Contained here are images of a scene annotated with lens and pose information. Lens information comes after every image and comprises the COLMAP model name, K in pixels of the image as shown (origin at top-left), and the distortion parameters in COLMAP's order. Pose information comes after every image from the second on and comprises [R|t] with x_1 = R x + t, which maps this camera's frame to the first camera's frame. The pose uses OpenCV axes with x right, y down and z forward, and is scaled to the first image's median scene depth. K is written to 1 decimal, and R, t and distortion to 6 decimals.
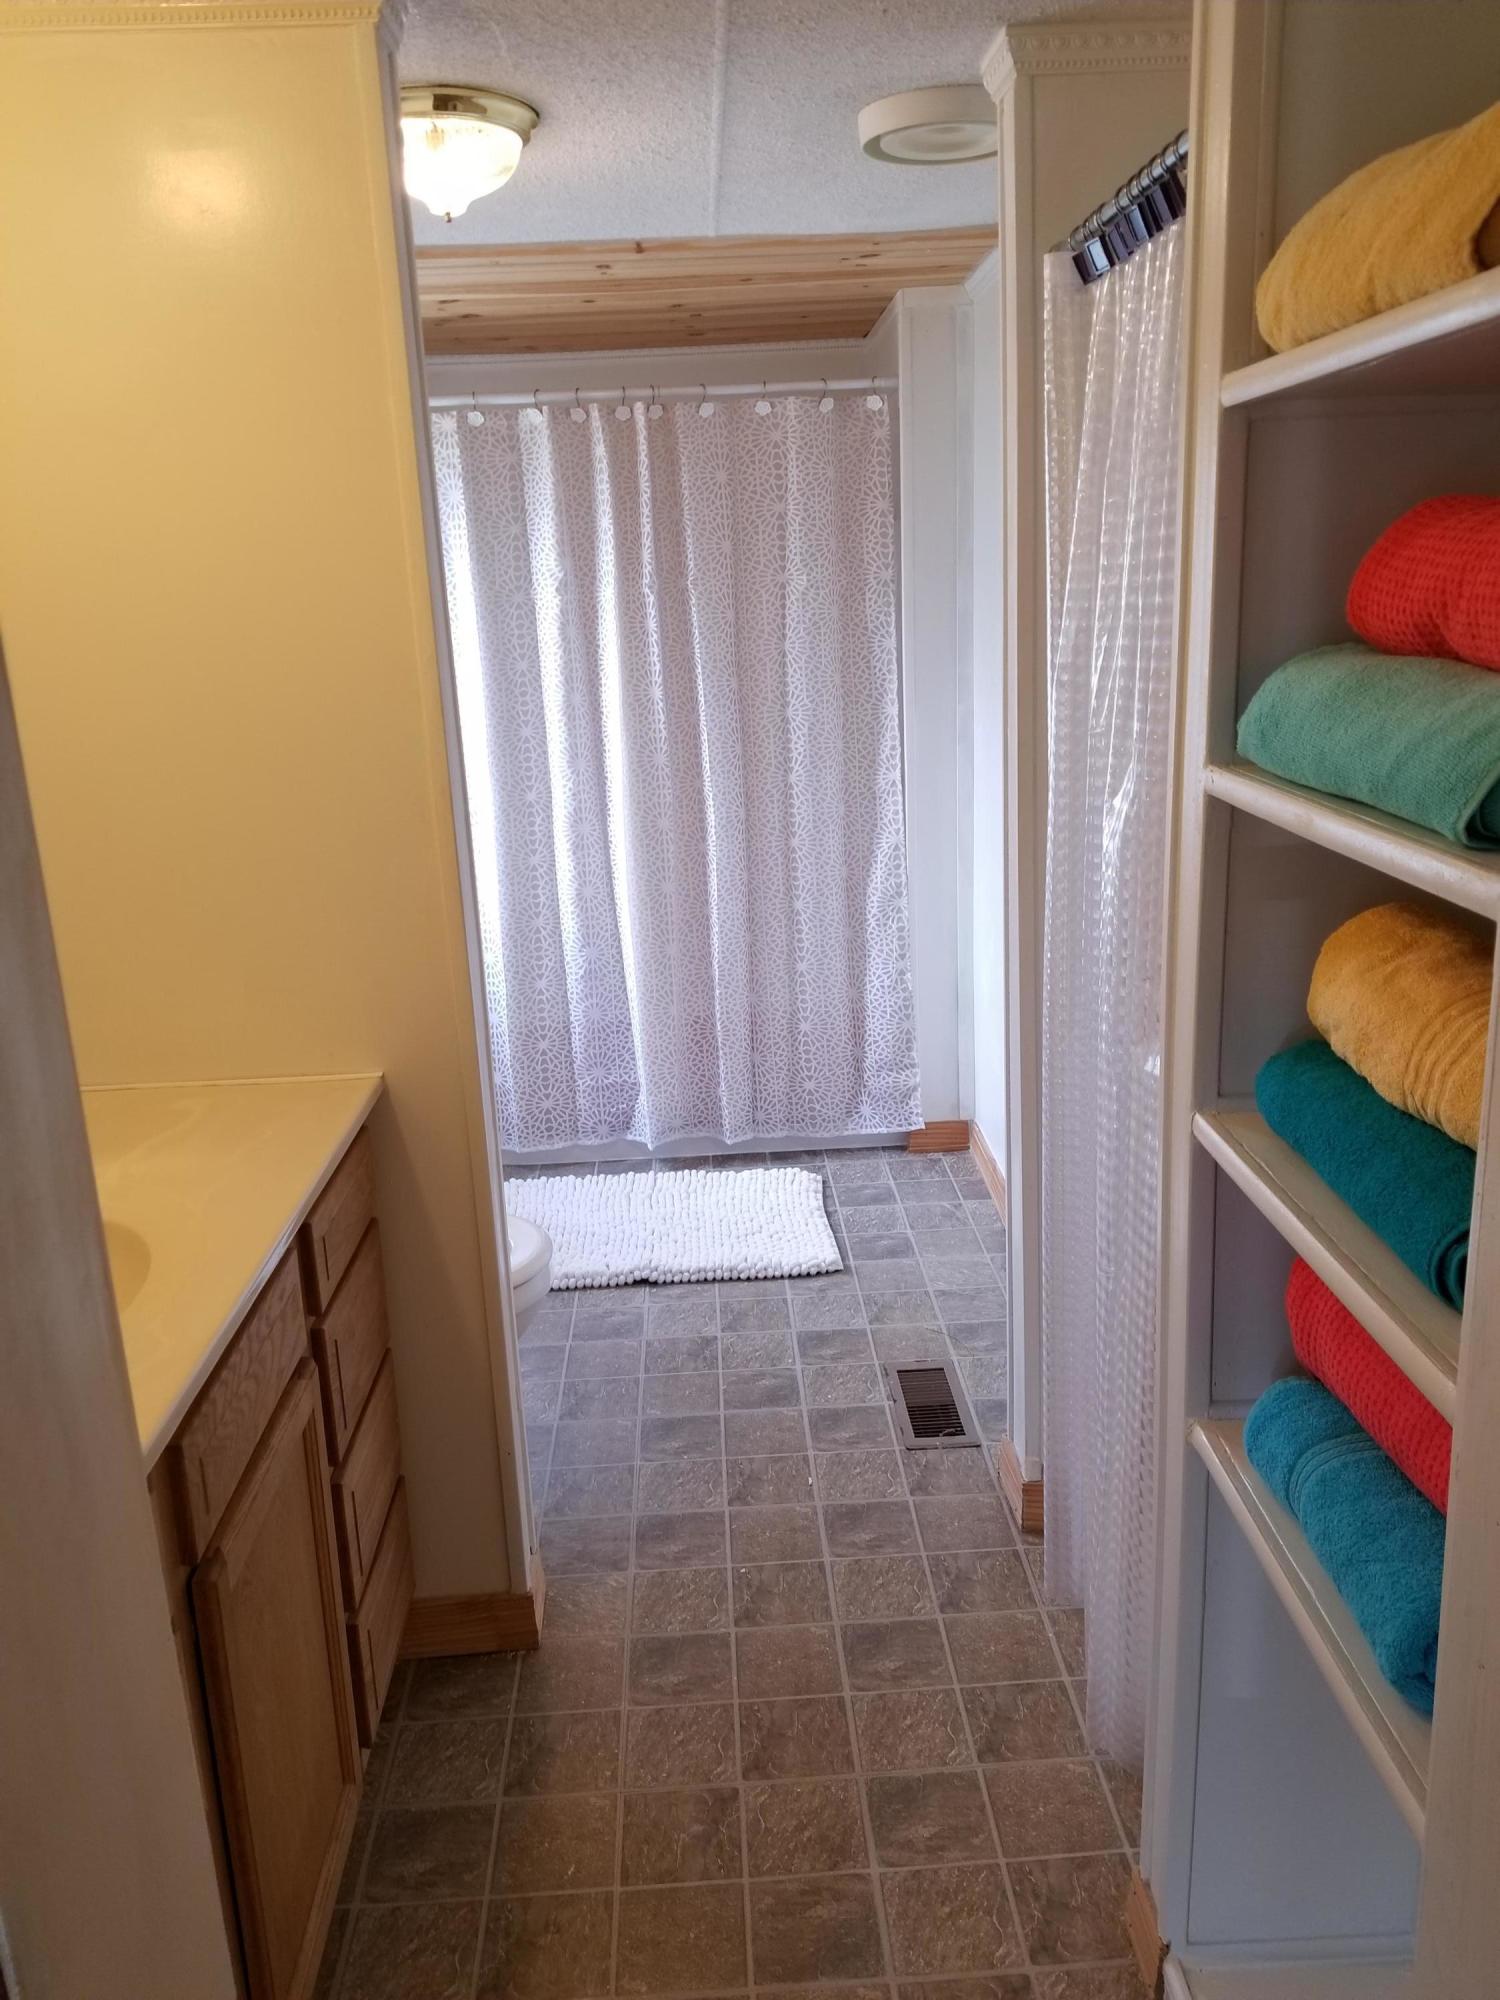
lens RADIAL K [[1595.6, 0, 741.1], [0, 1595.6, 996.6], [0, 0, 1]] dist [0.091811, -0.139903]
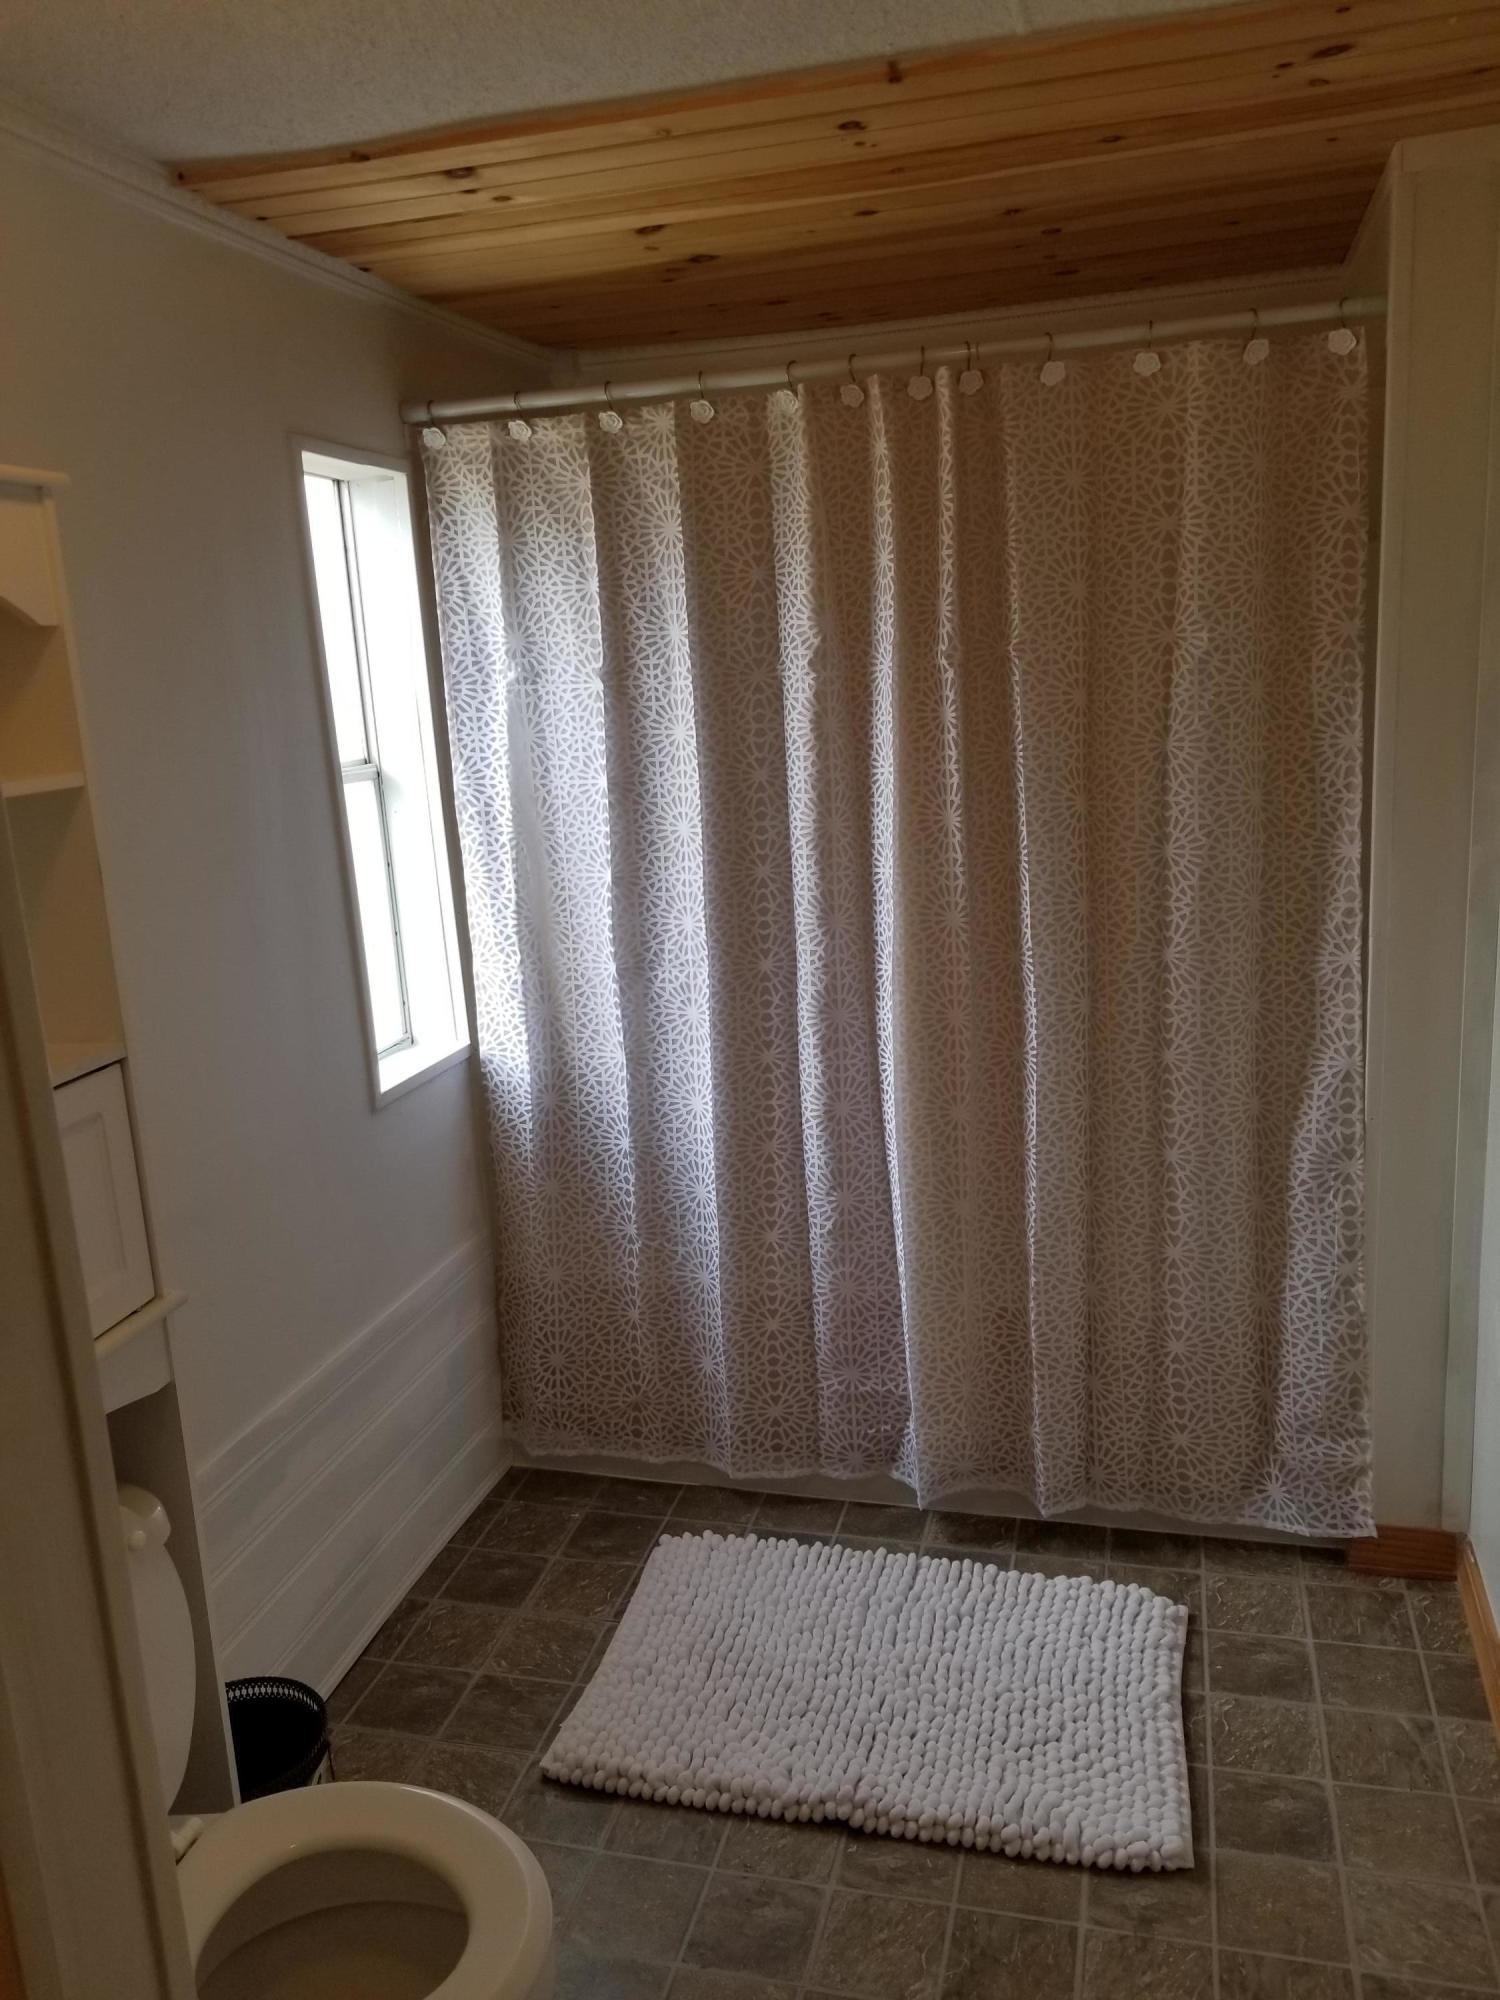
lens RADIAL K [[1595.6, 0, 709.4], [0, 1595.6, 1006.5], [0, 0, 1]] dist [0.091811, -0.139903]
pose [[0.953289, 0.051703, -0.297602, 0.048995], [-0.058791, 0.998159, -0.014908, -0.098493], [0.296283, 0.031708, 0.954574, 0.357521]]
